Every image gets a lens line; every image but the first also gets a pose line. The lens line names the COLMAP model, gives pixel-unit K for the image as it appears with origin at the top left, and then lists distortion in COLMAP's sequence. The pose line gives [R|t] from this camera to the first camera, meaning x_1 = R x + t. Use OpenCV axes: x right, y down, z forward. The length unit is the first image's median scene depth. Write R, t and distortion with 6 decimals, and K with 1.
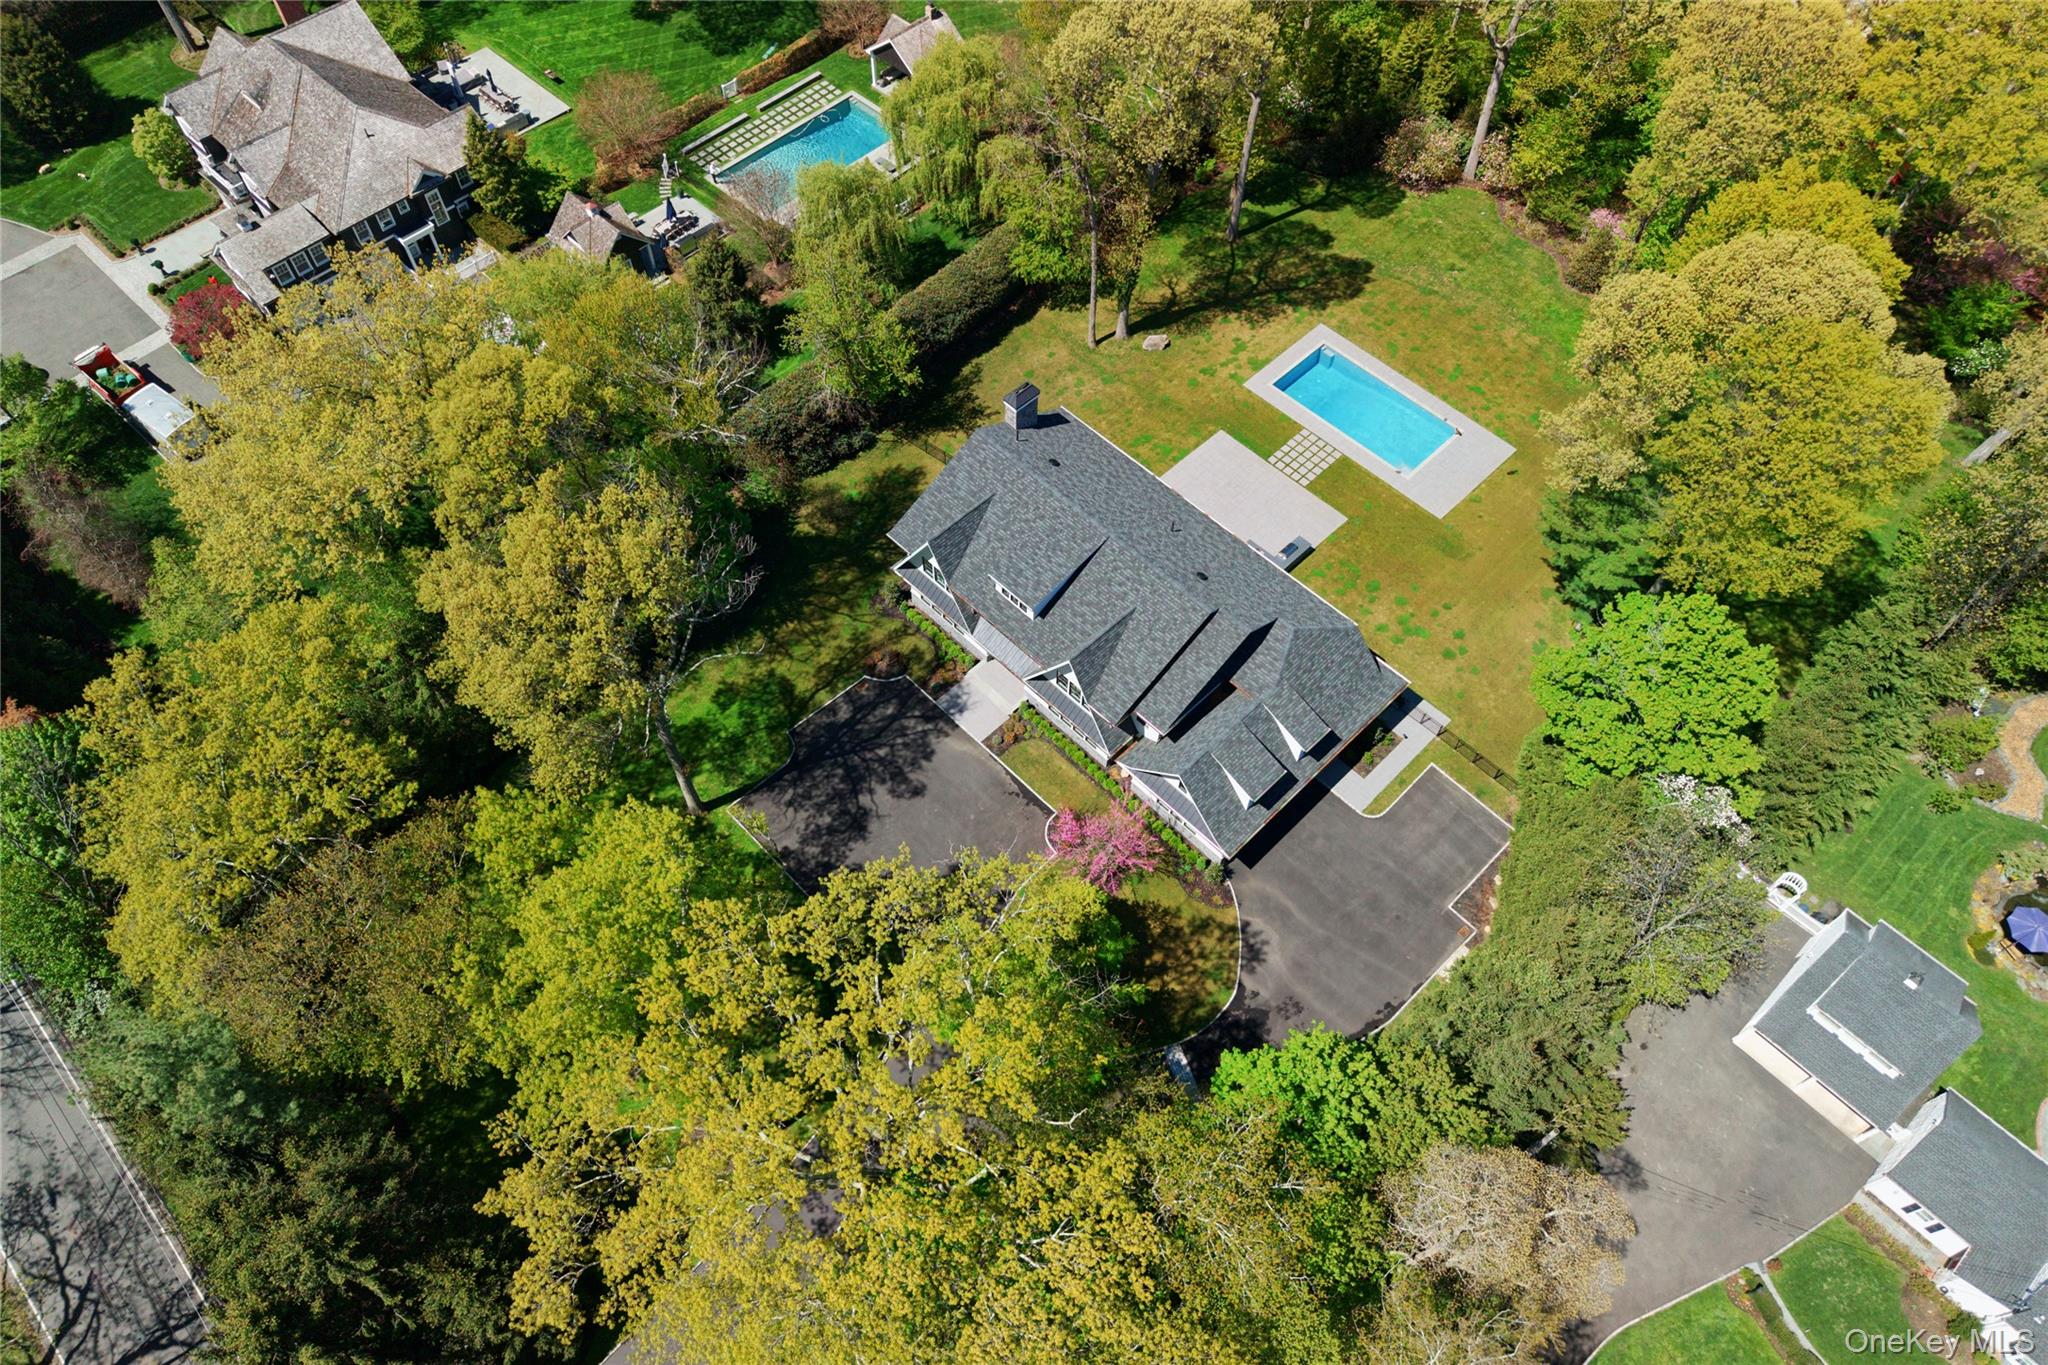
lens RADIAL K [[1359.3, 0, 1024.7], [0, 1359.3, 685.5], [0, 0, 1]] dist [0.006428, 0.001248]
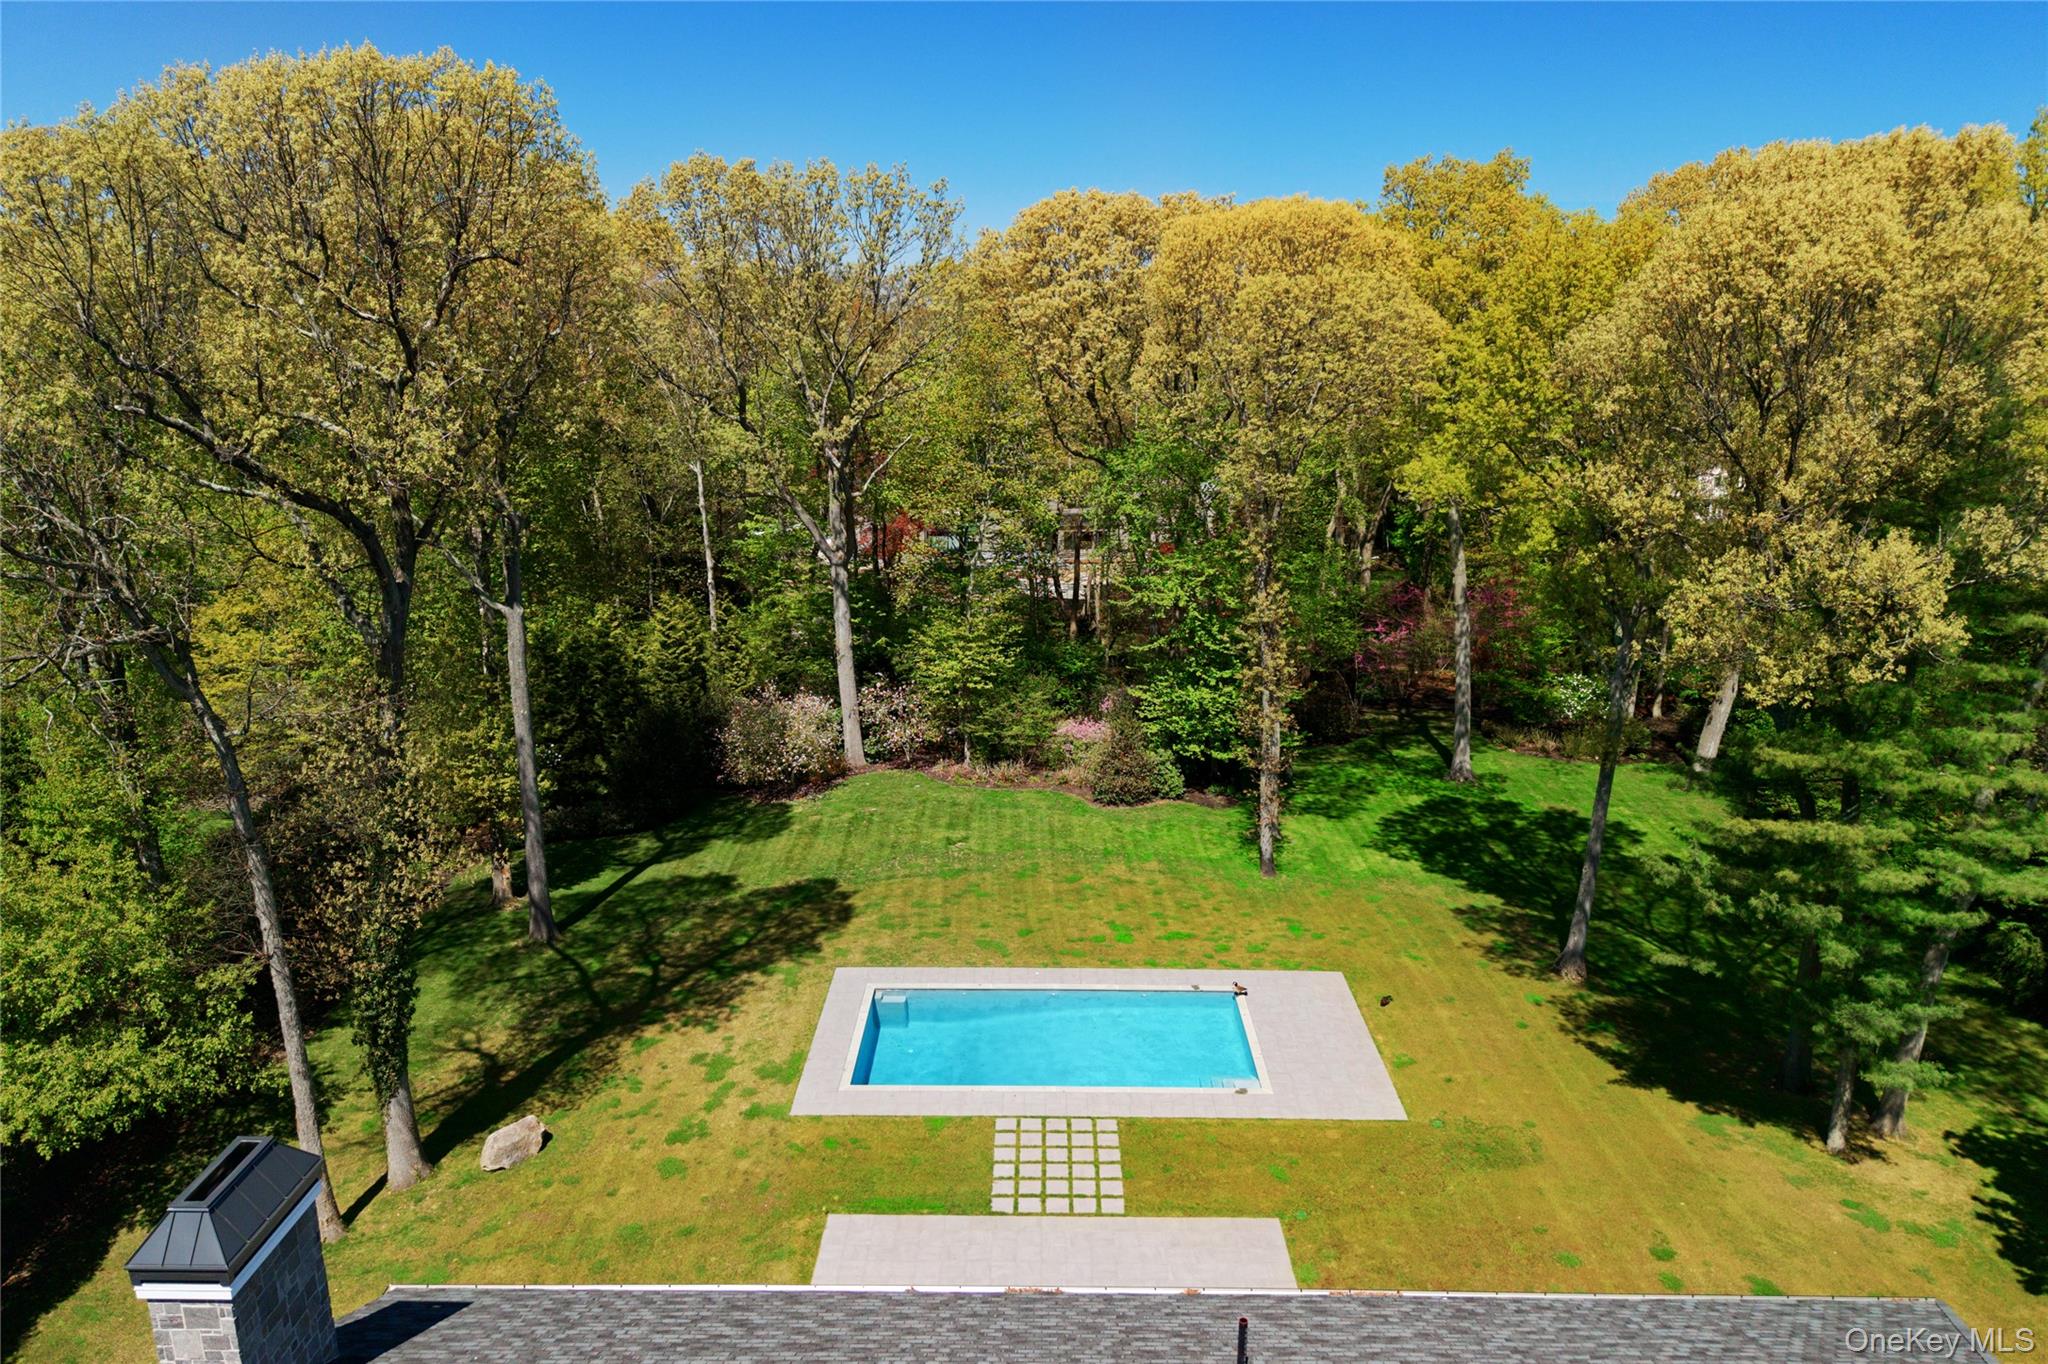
lens RADIAL K [[1359.3, 0, 1026.0], [0, 1359.3, 682.6], [0, 0, 1]] dist [0.006428, 0.001248]
pose [[0.707576, -0.175382, 0.684527, -0.039238], [0.590188, 0.679405, -0.435990, -0.089431], [-0.388607, 0.712495, 0.584239, 0.627424]]
